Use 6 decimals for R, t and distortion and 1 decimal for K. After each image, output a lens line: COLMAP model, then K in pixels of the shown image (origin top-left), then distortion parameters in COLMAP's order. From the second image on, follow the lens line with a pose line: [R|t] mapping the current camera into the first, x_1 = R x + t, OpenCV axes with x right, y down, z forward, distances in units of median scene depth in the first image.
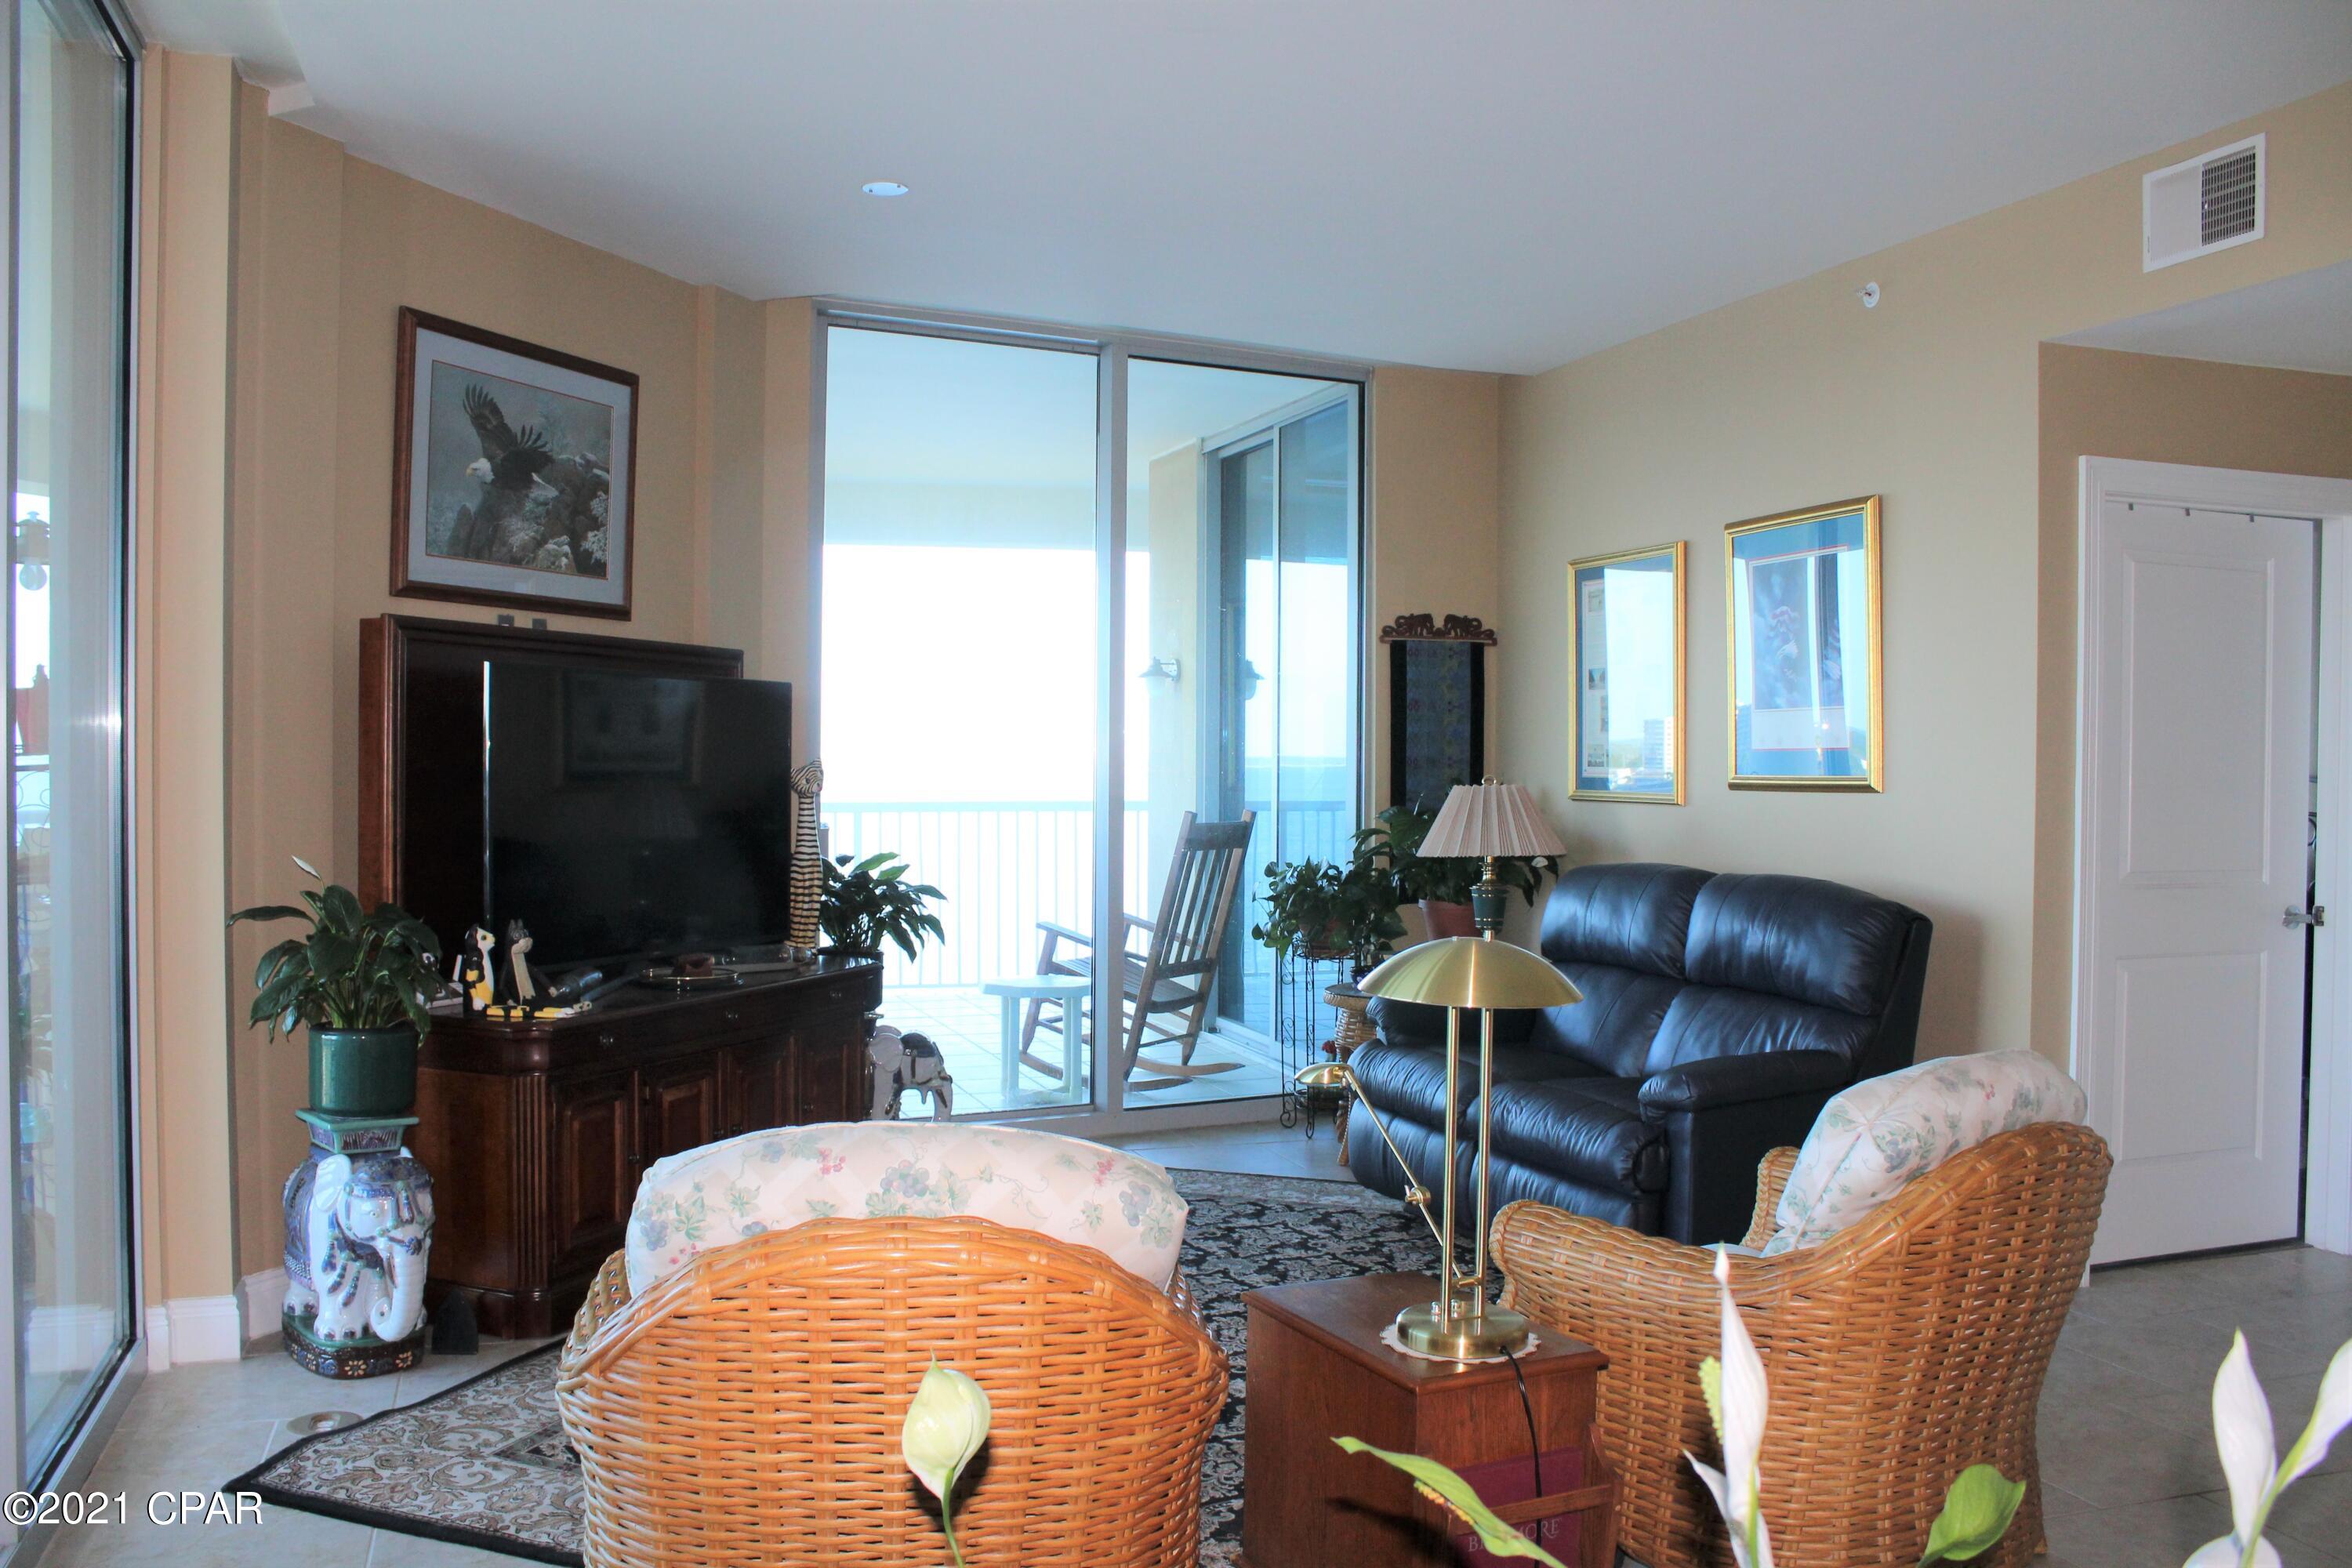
lens RADIAL K [[1970.3, 0, 1172.3], [0, 1970.3, 780.5], [0, 0, 1]] dist [-0.129103, 0.056153]
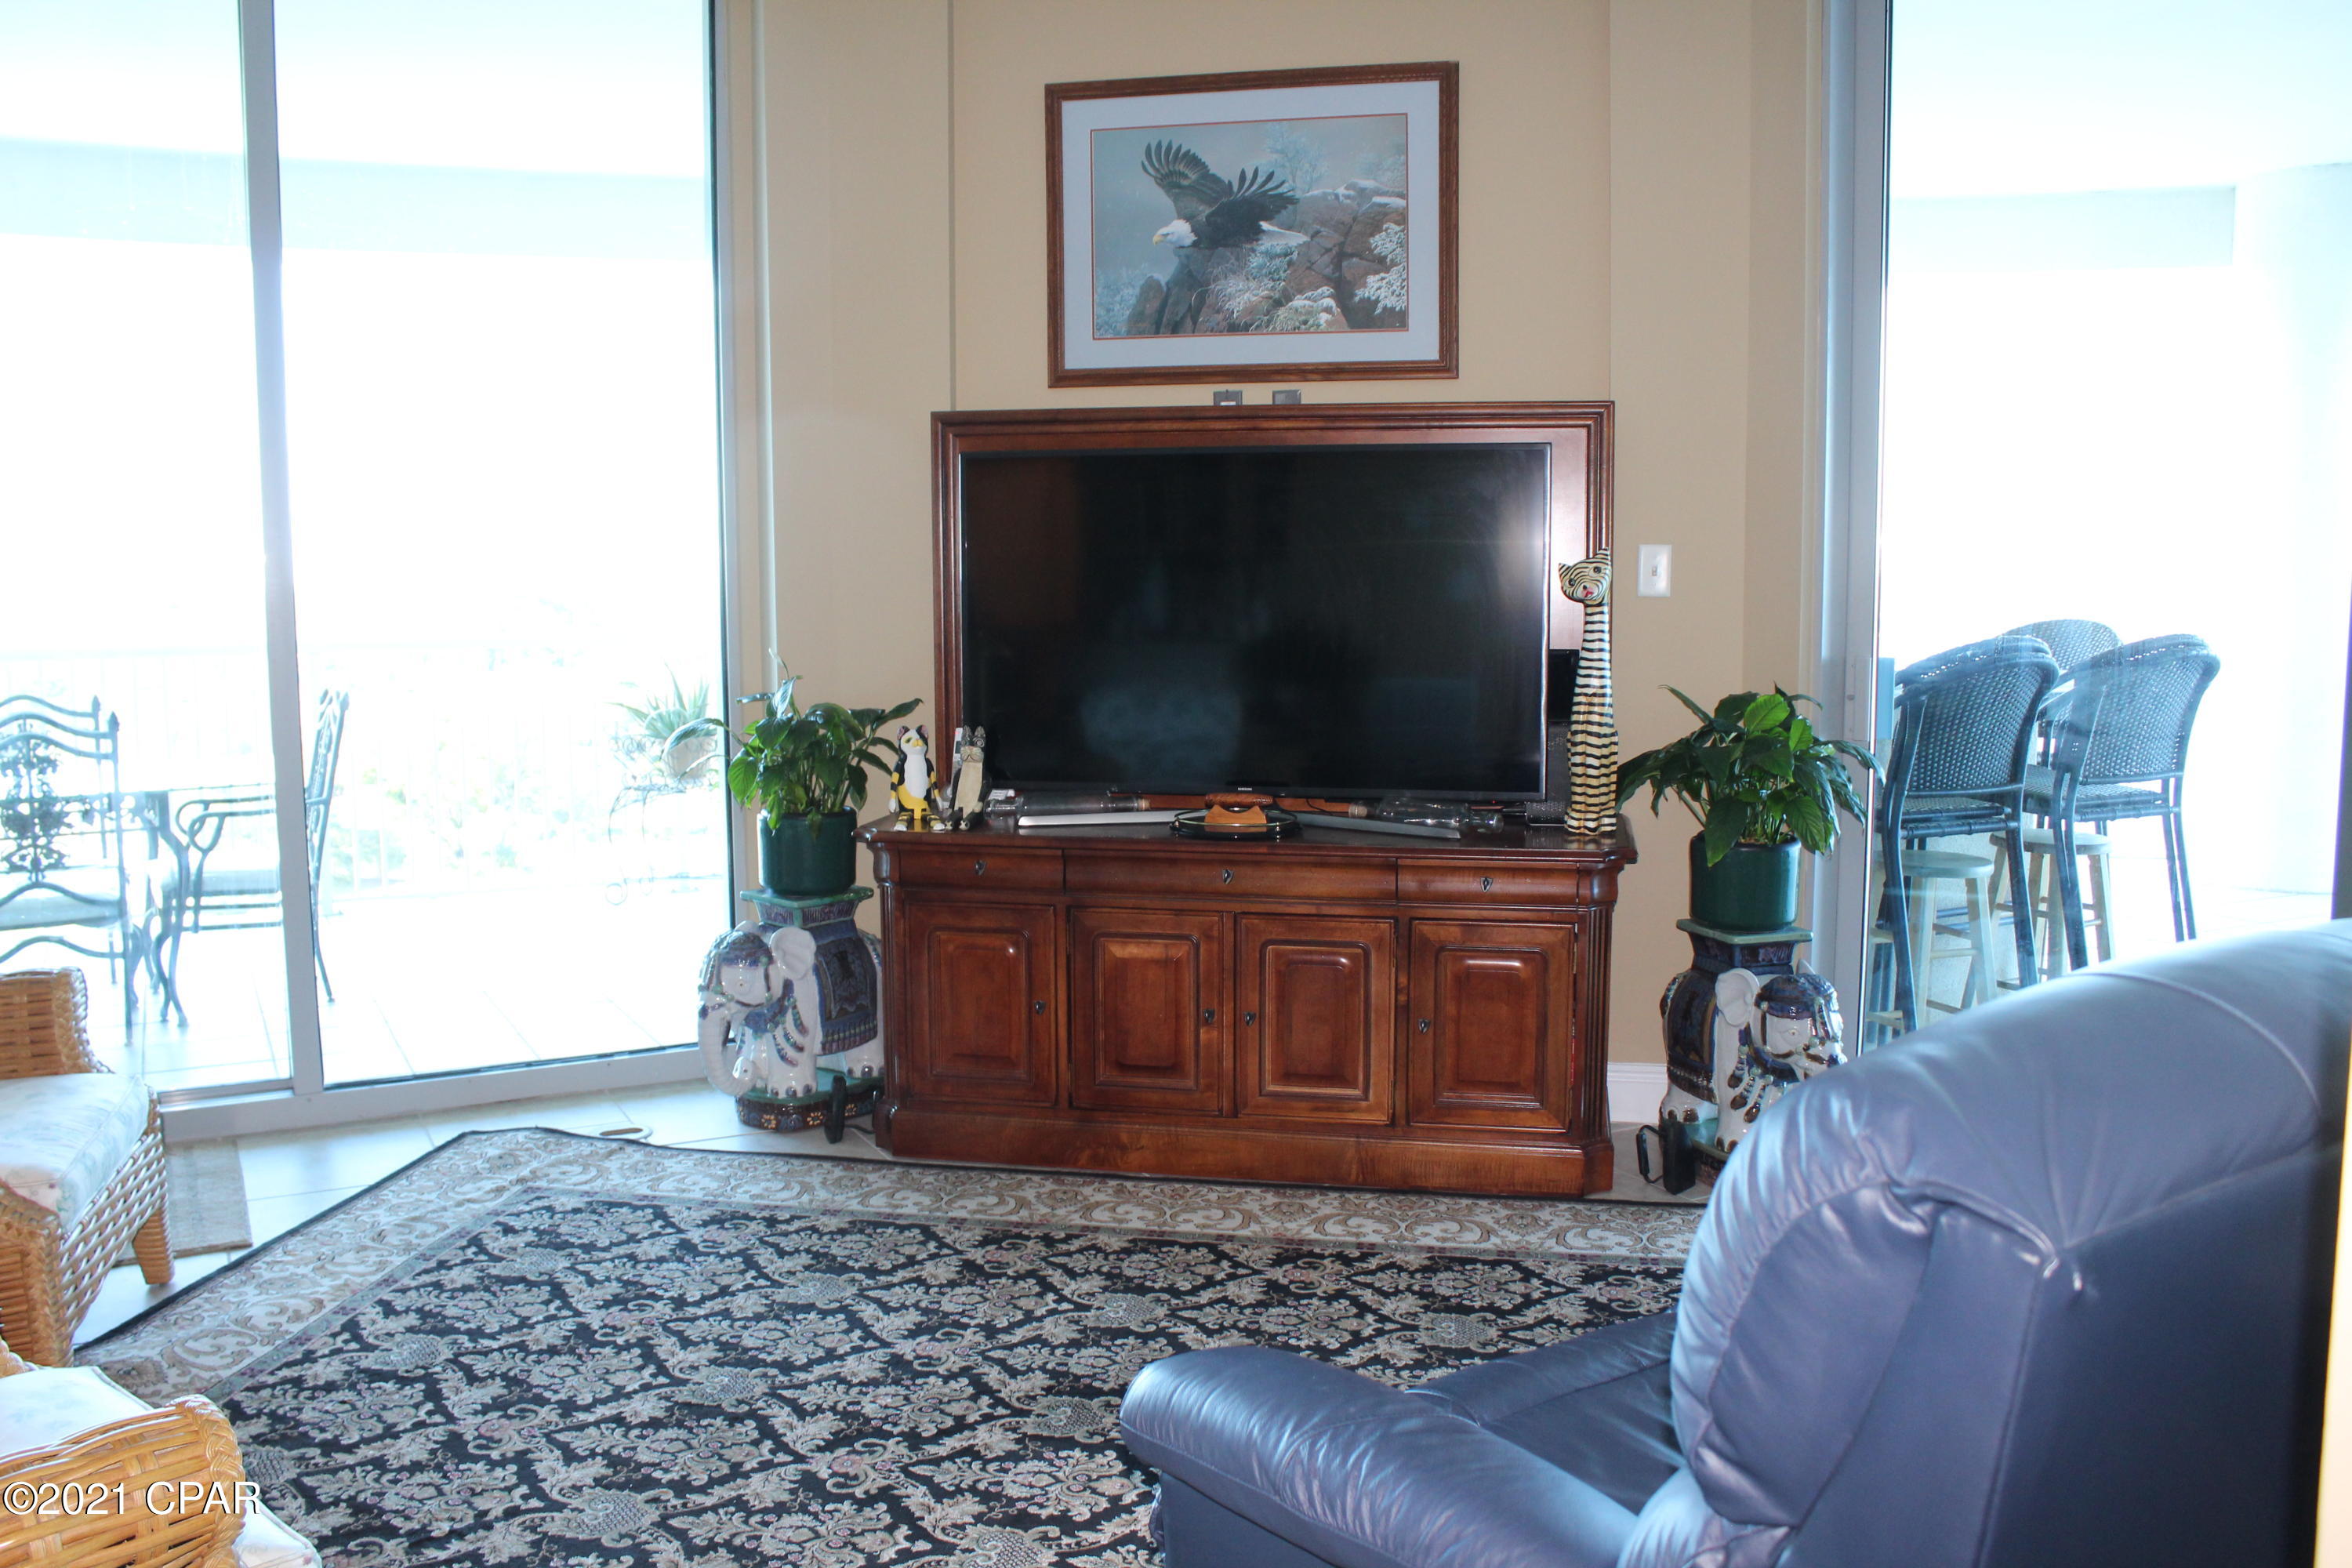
lens RADIAL K [[1970.3, 0, 1176.5], [0, 1970.3, 781.9], [0, 0, 1]] dist [-0.129103, 0.056153]
pose [[0.145315, 0.102923, -0.984017, 0.529319], [-0.006627, 0.994653, 0.103057, -0.000230], [0.989363, -0.008455, 0.145220, 0.815127]]
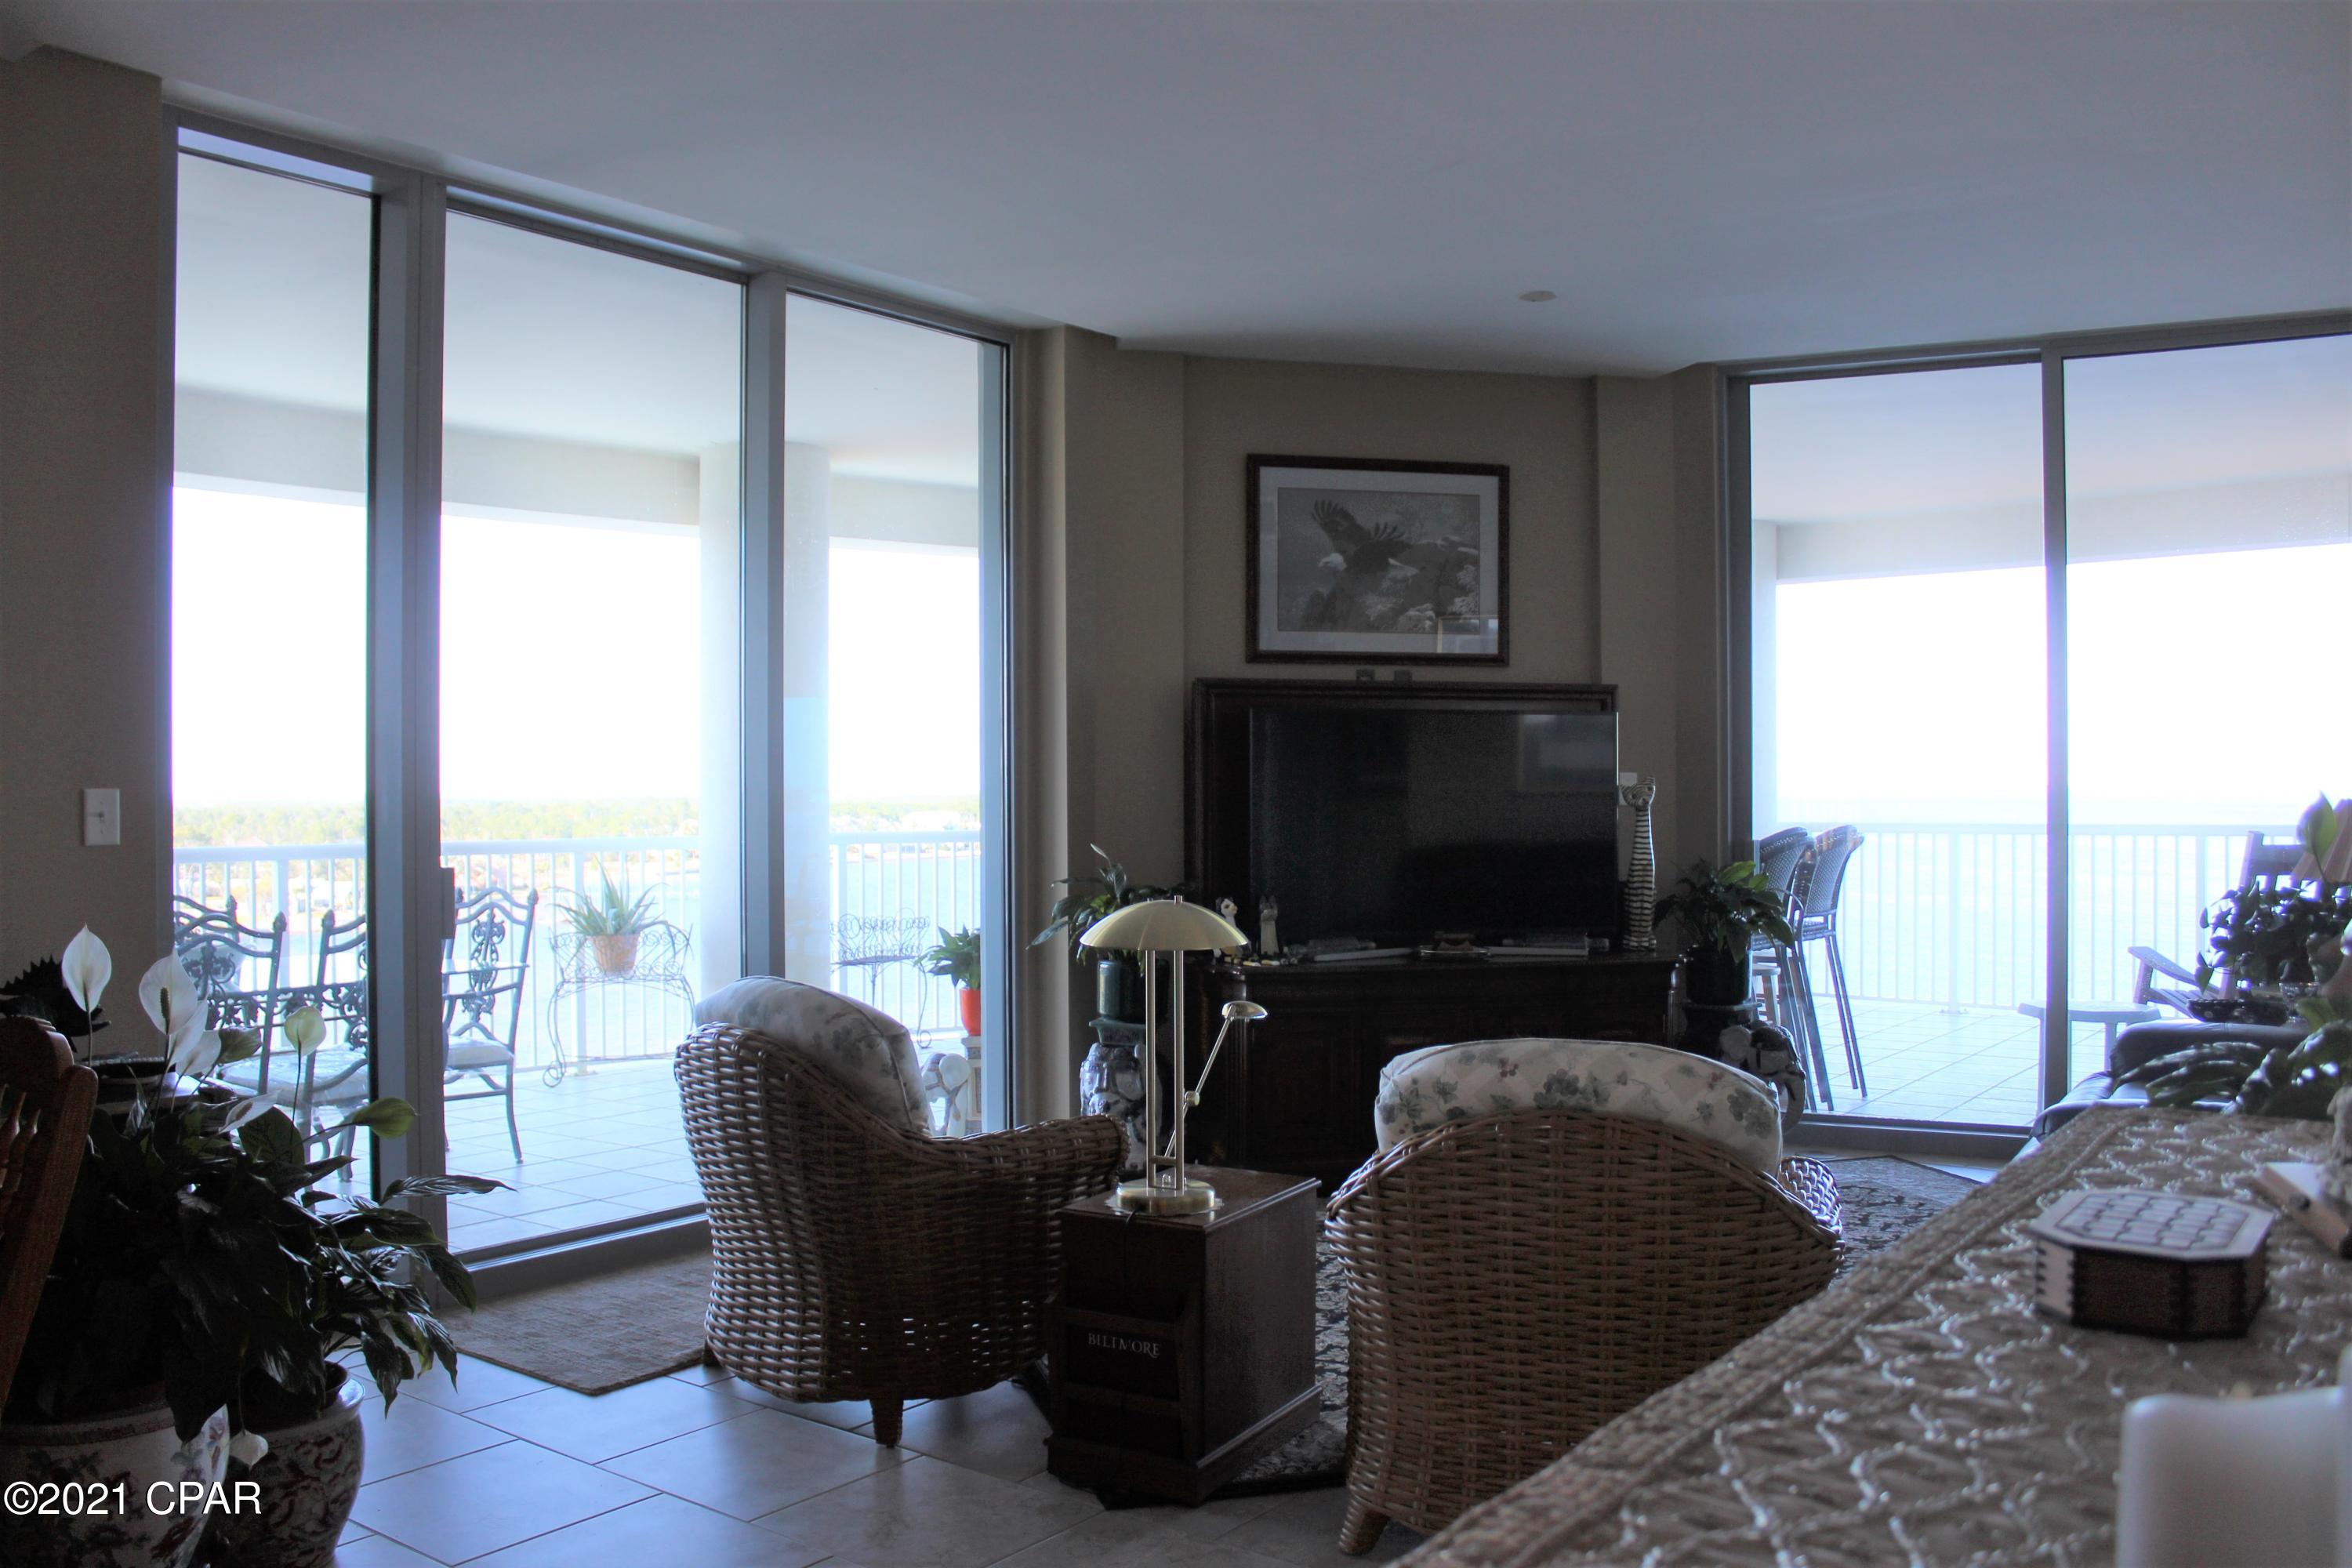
lens RADIAL K [[1970.3, 0, 1171.3], [0, 1970.3, 786.4], [0, 0, 1]] dist [-0.129103, 0.056153]
pose [[0.565544, -0.008669, -0.824673, 0.654172], [-0.003013, 0.999916, -0.012578, 0.010607], [0.824713, 0.009598, 0.565470, 0.134936]]
